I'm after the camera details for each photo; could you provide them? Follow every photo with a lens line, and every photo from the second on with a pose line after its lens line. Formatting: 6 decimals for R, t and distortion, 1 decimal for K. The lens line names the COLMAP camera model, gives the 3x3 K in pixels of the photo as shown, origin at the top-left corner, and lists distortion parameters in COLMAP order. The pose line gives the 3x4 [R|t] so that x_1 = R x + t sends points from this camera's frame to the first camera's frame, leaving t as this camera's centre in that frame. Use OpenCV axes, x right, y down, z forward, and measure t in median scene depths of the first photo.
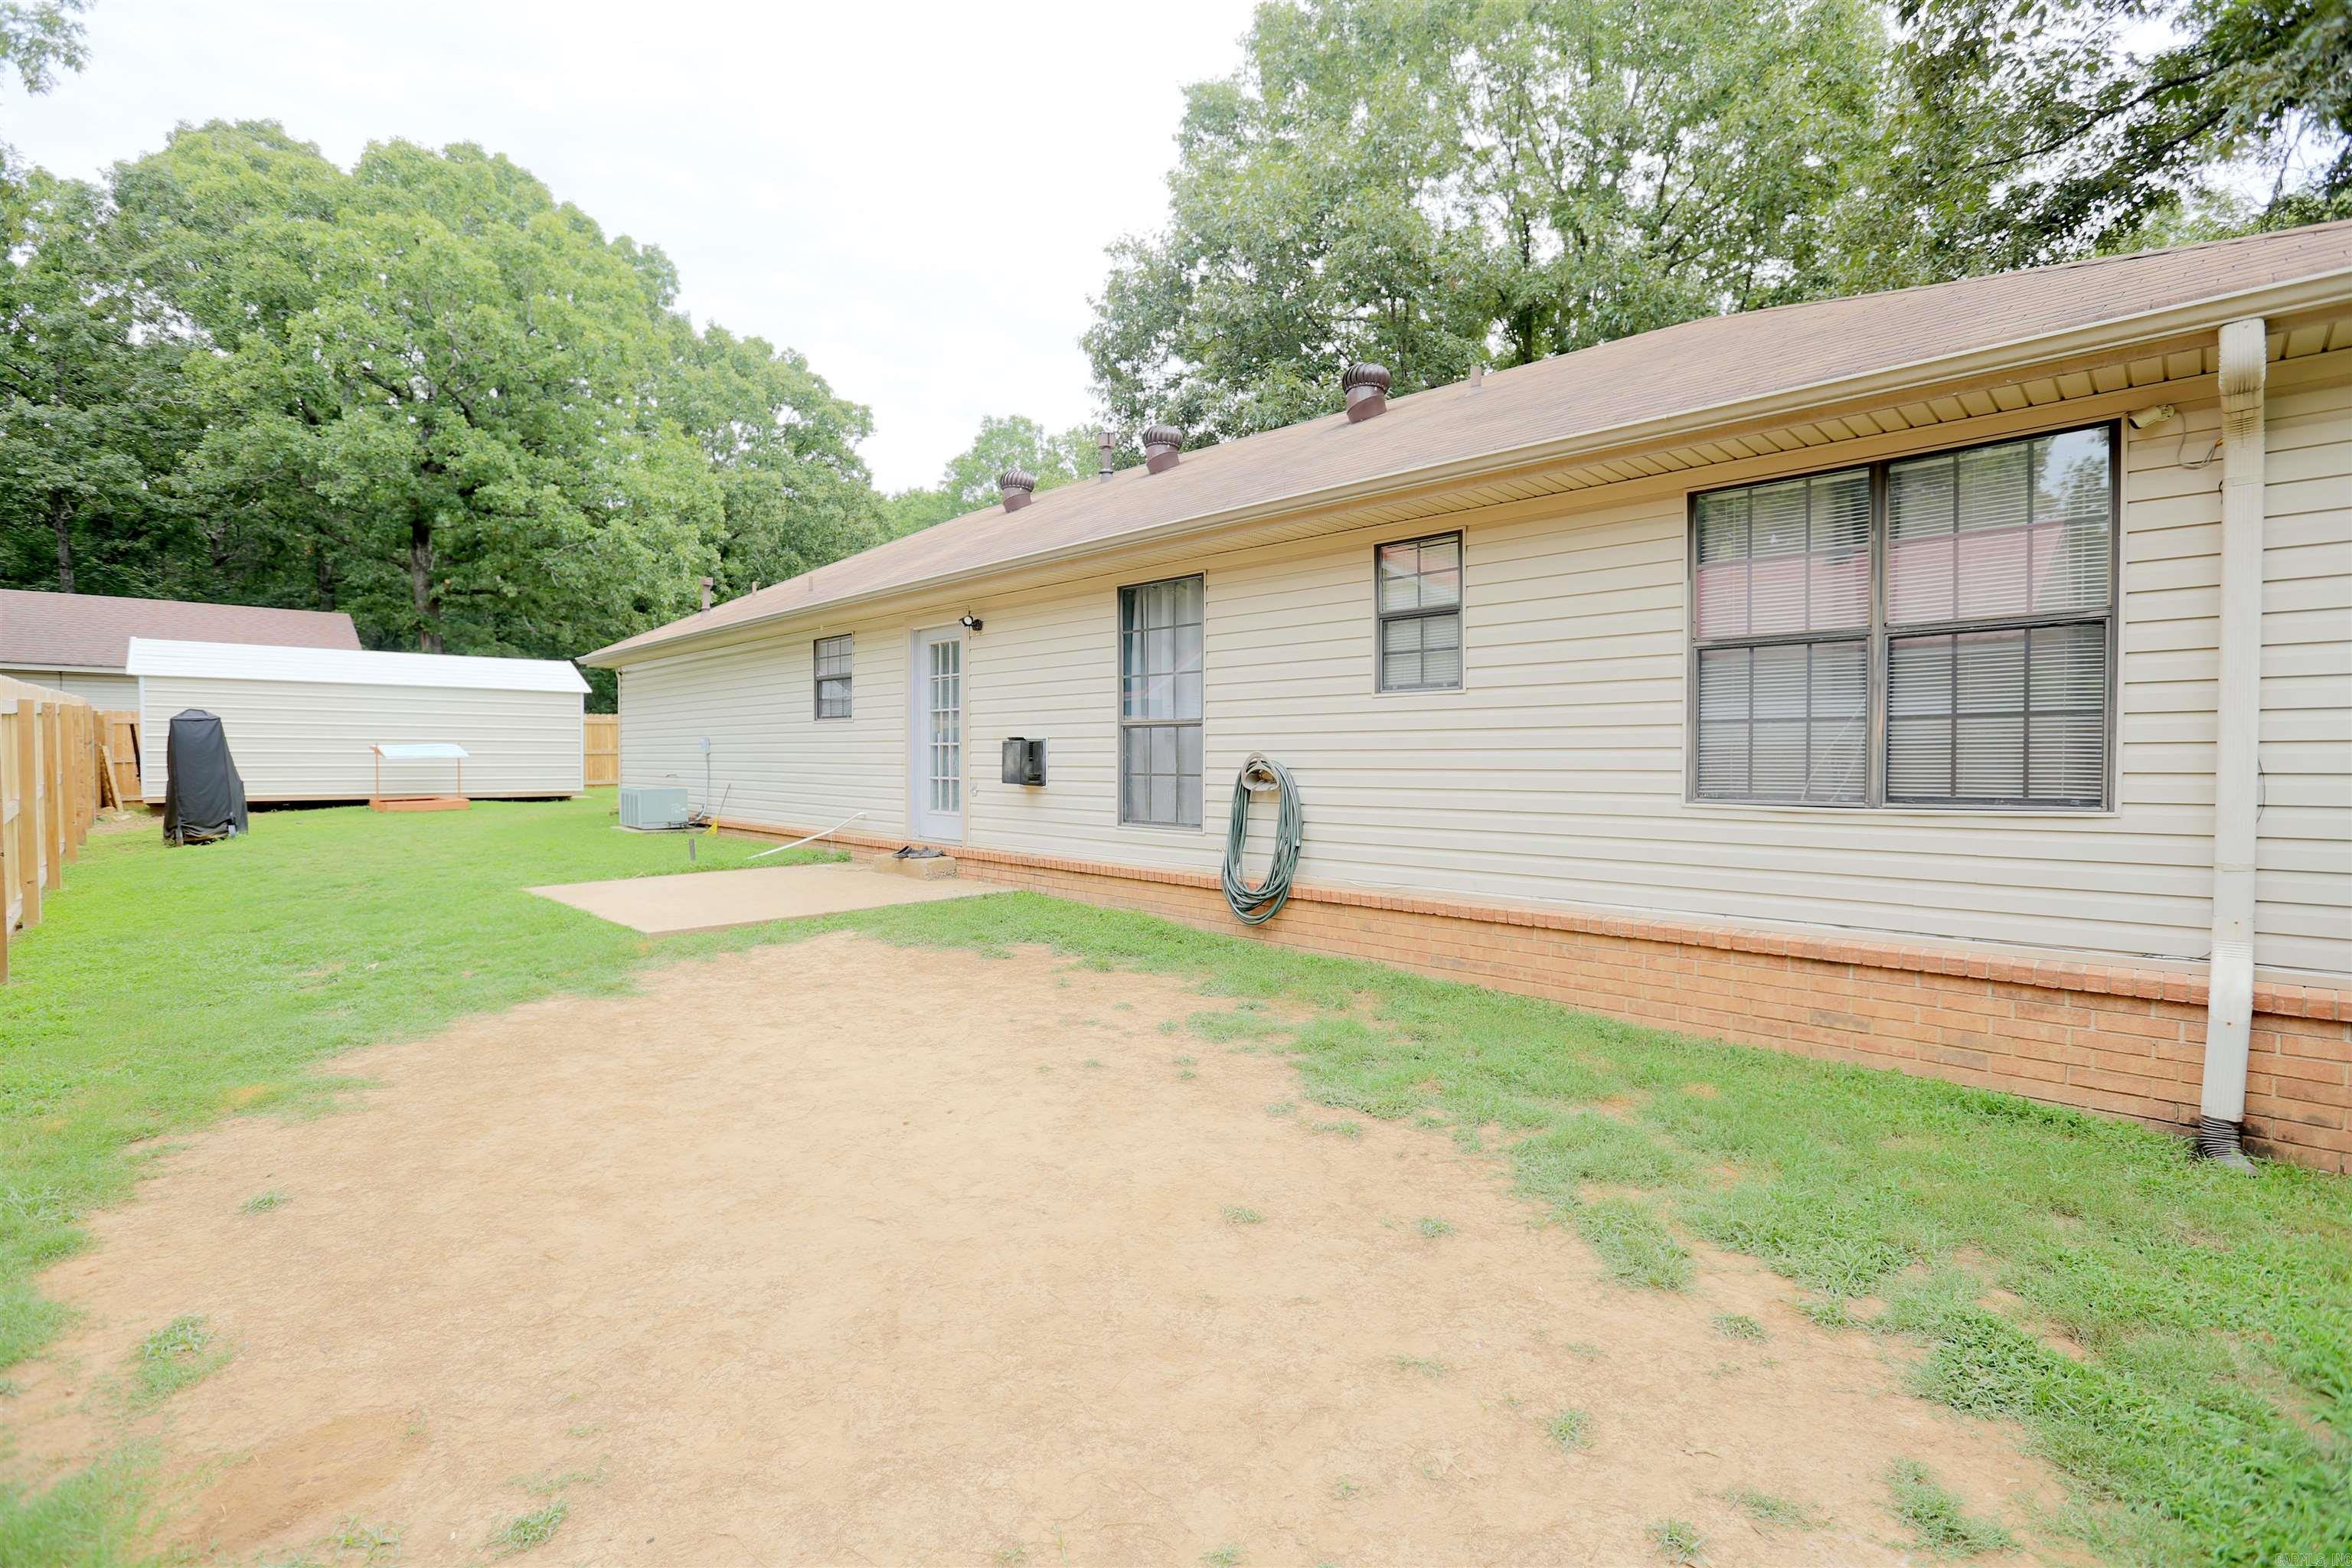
lens RADIAL K [[1072.1, 0, 1176.0], [0, 1072.1, 784.0], [0, 0, 1]] dist [-0.048155, 0.019229]
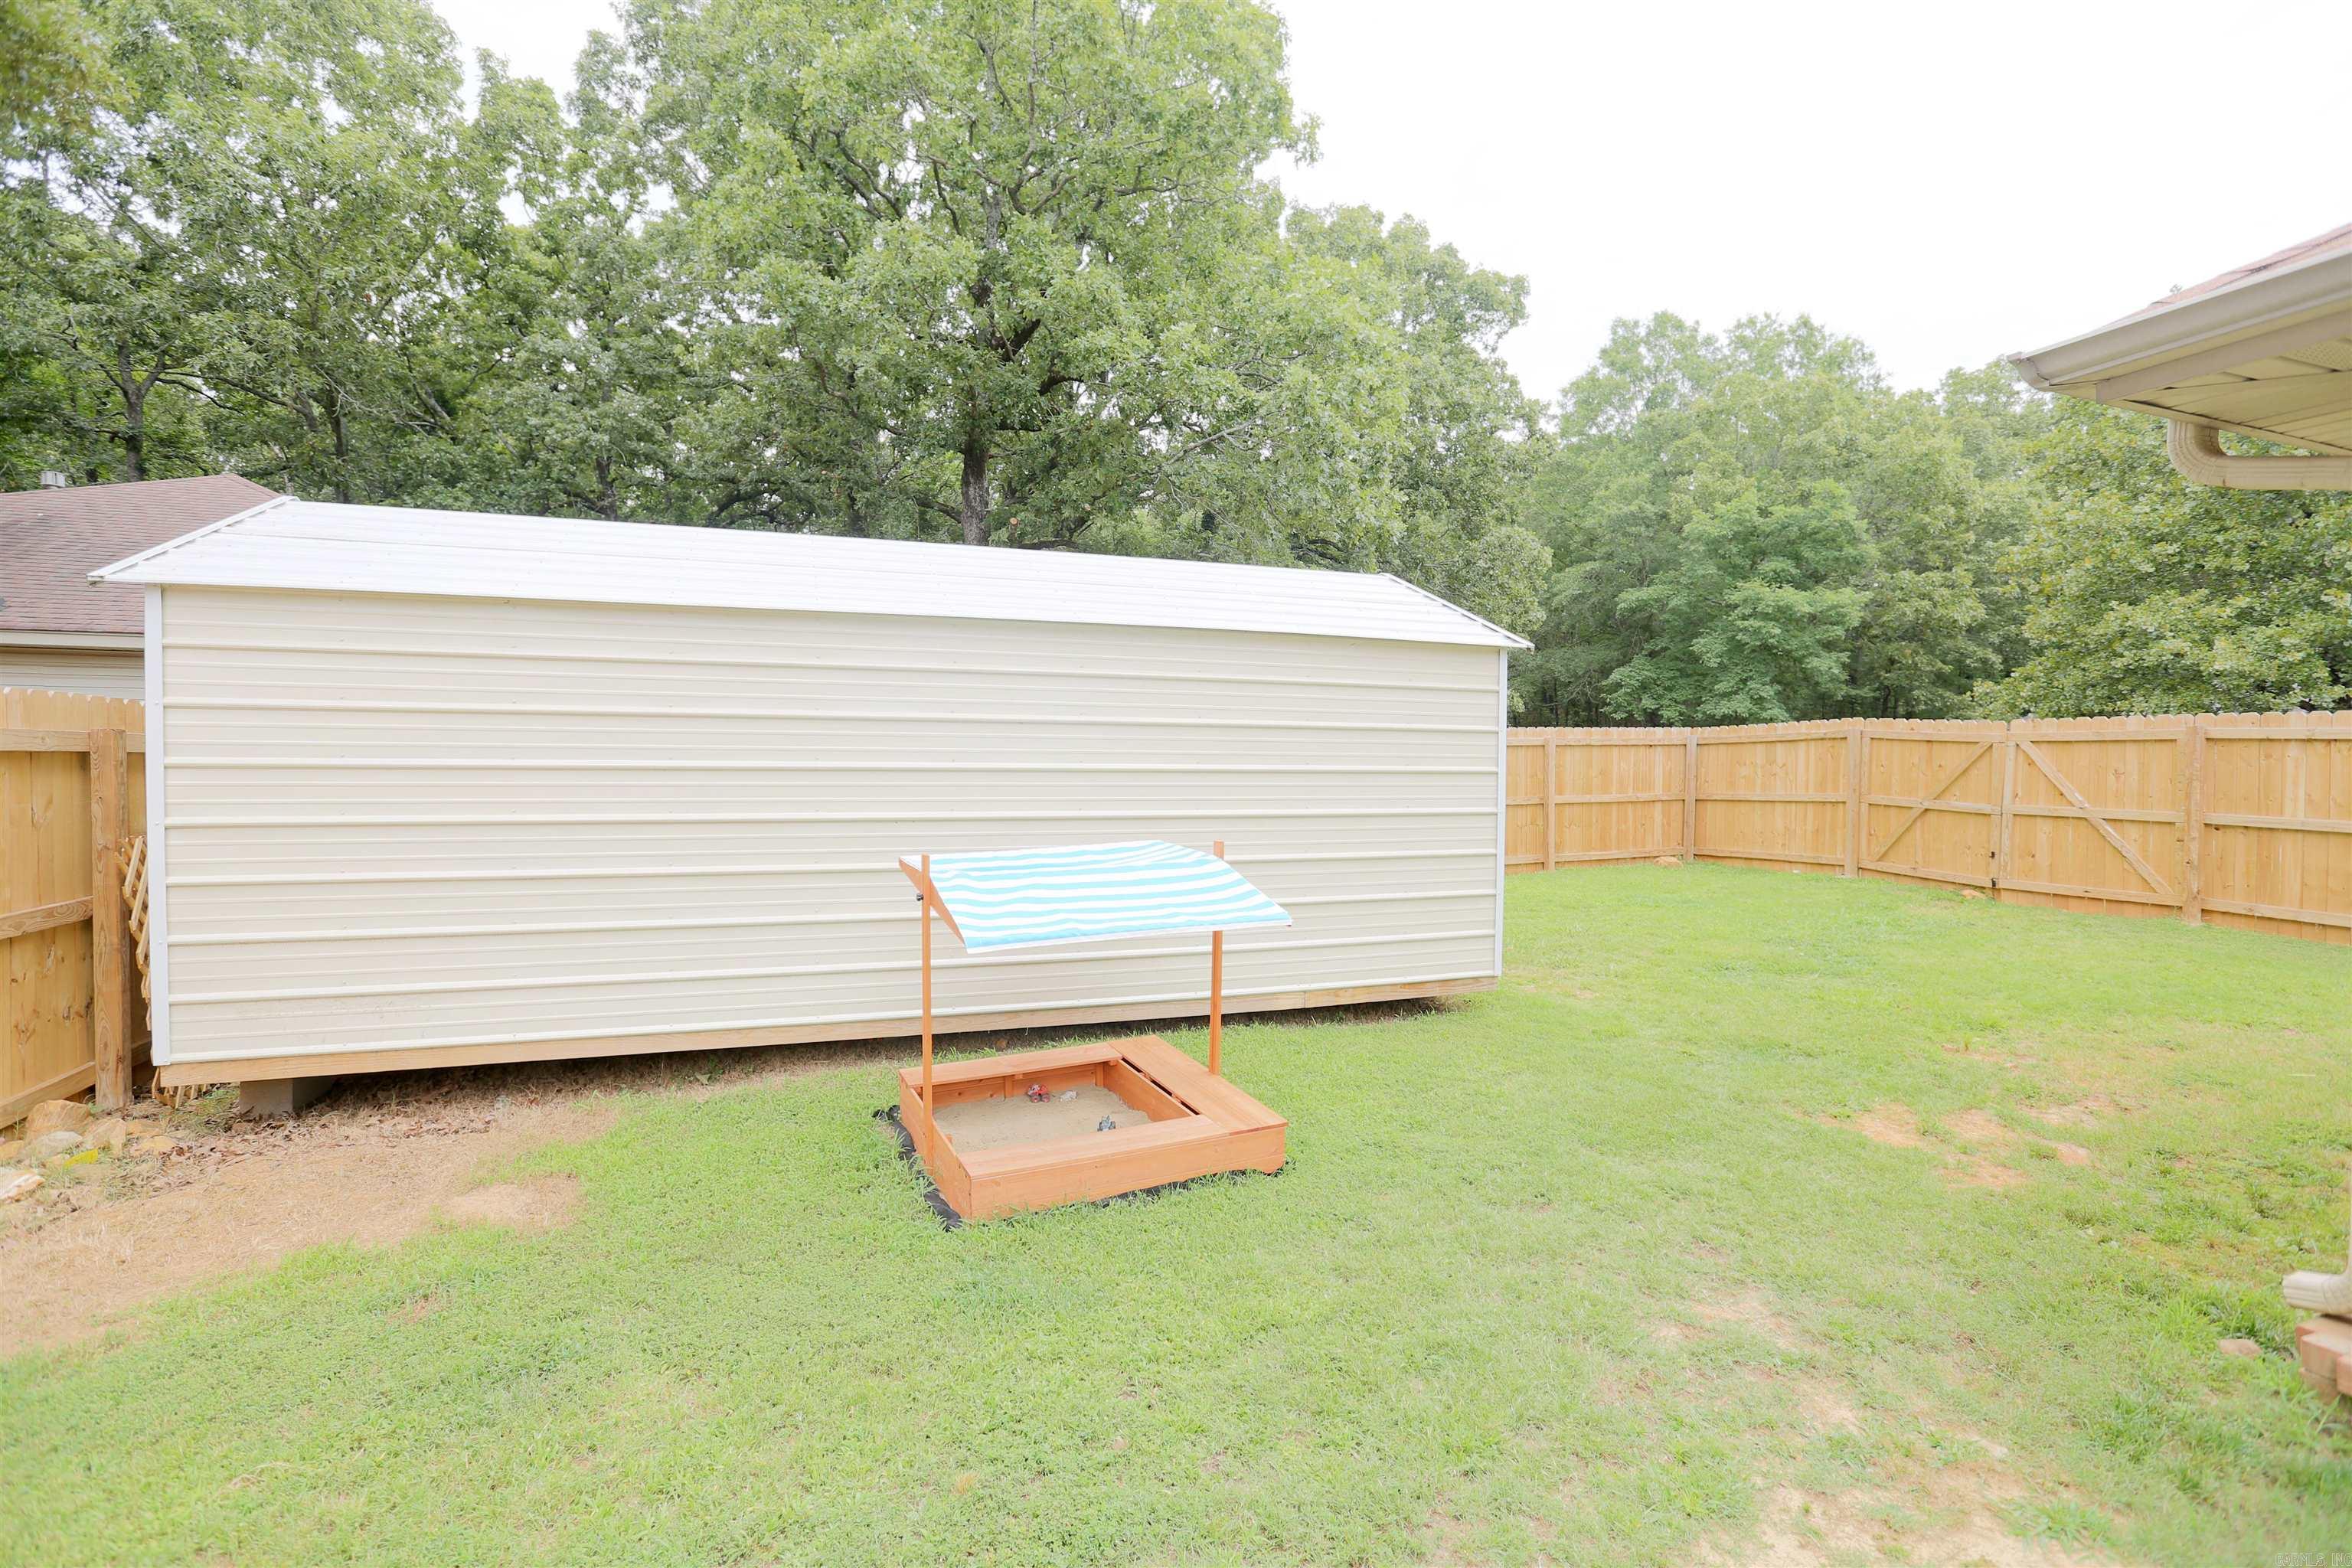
lens RADIAL K [[1072.1, 0, 1176.0], [0, 1072.1, 784.0], [0, 0, 1]] dist [-0.048155, 0.019229]
pose [[0.915983, 0.000691, -0.401216, -0.632700], [-0.005988, 0.999911, -0.011949, -0.051133], [0.401172, 0.013348, 0.915906, 0.826862]]
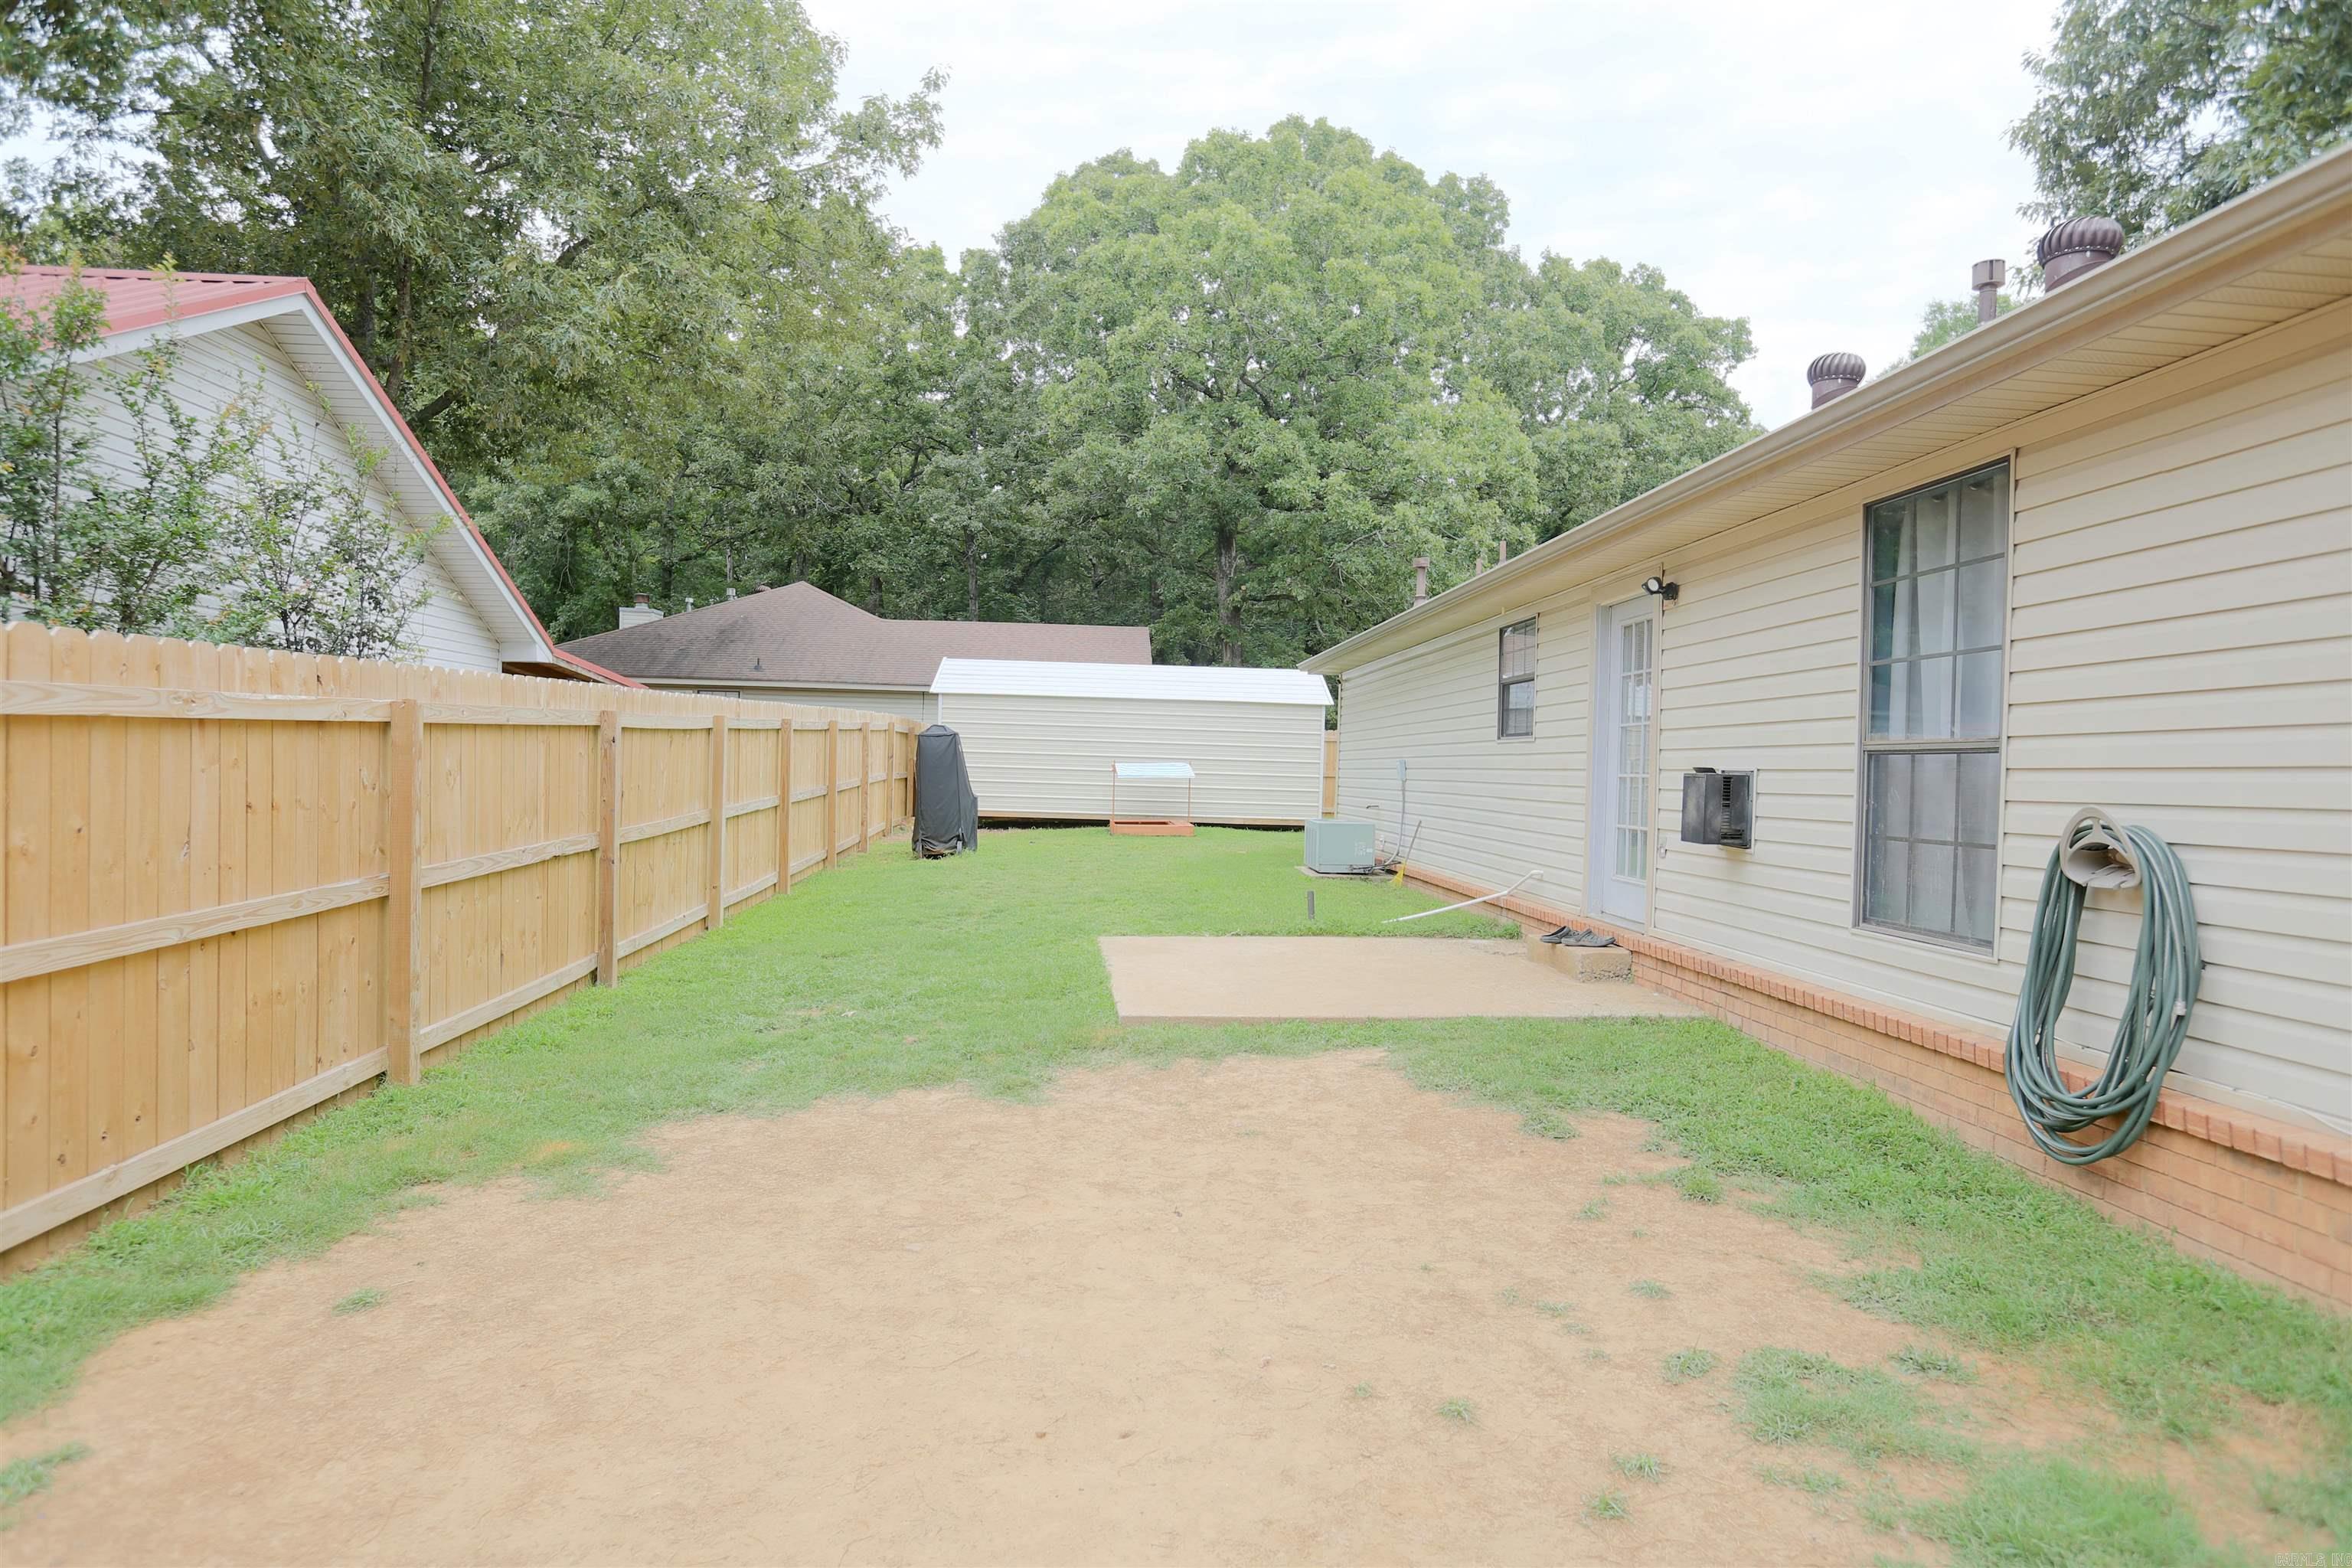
lens RADIAL K [[1343.8, 0, 1176.0], [0, 1343.8, 784.0], [0, 0, 1]] dist [-0.050748, 0.050933]
pose [[0.759060, 0.024393, -0.650564, 0.066766], [-0.041780, 0.999063, -0.011287, -0.007114], [0.649679, 0.035749, 0.759368, 0.123684]]
